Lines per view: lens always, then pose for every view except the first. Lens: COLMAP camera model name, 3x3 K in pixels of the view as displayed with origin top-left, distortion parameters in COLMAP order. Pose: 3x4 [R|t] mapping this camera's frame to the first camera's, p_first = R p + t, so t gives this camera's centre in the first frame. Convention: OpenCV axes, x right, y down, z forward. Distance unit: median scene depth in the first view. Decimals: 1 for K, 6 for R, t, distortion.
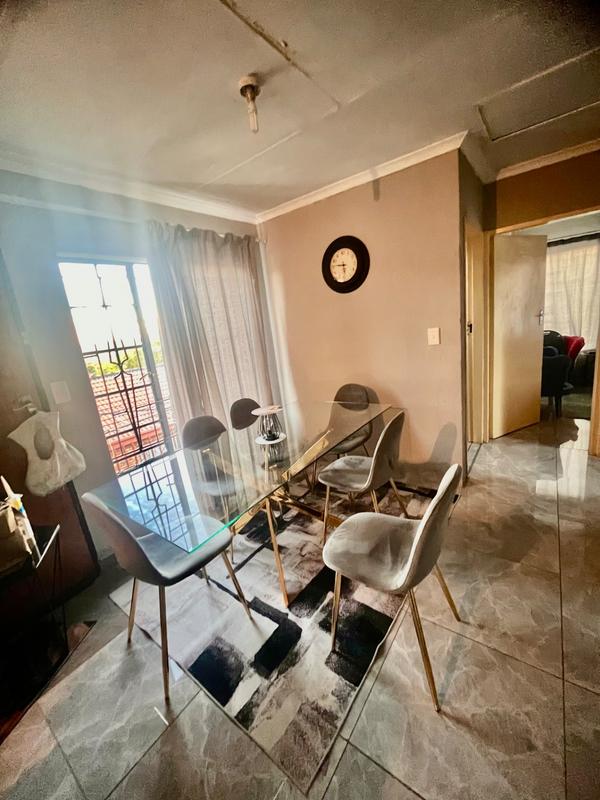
lens RADIAL K [[325.4, 0, 297.4], [0, 325.4, 397.4], [0, 0, 1]] dist [-0.003100, 0.000169]
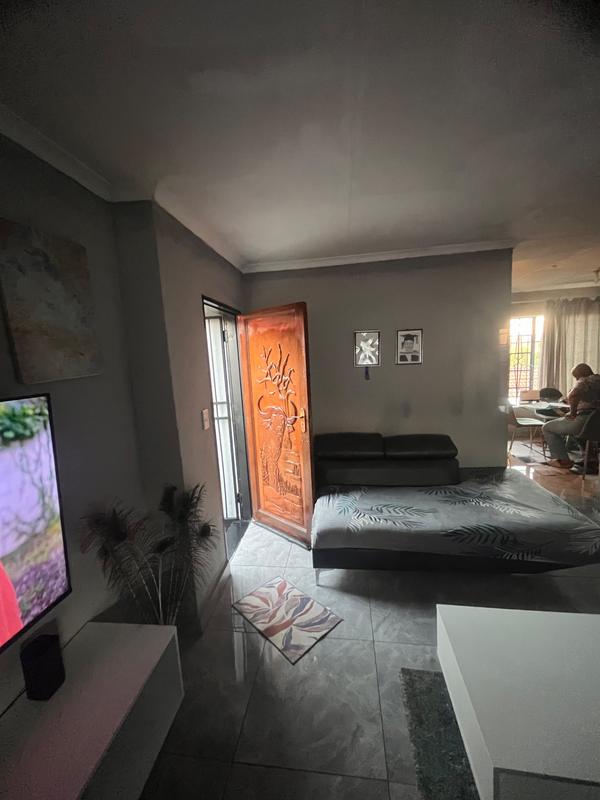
lens RADIAL K [[325.4, 0, 298.5], [0, 325.4, 398.5], [0, 0, 1]] dist [-0.003100, 0.000169]
pose [[0.490251, 0.206328, -0.846807, 0.692350], [-0.210564, 0.970835, 0.114644, 0.224819], [0.845764, 0.122103, 0.519398, -1.462255]]
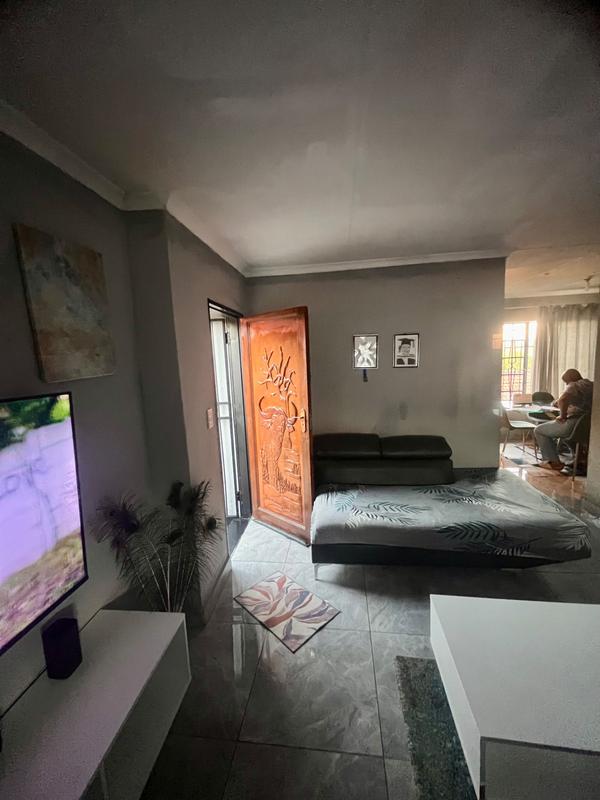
lens RADIAL K [[325.4, 0, 298.7], [0, 325.4, 398.9], [0, 0, 1]] dist [-0.003100, 0.000169]
pose [[0.498190, 0.207620, -0.841843, 0.714993], [-0.220696, 0.969295, 0.108448, 0.225822], [0.838510, 0.131764, 0.528714, -1.489828]]
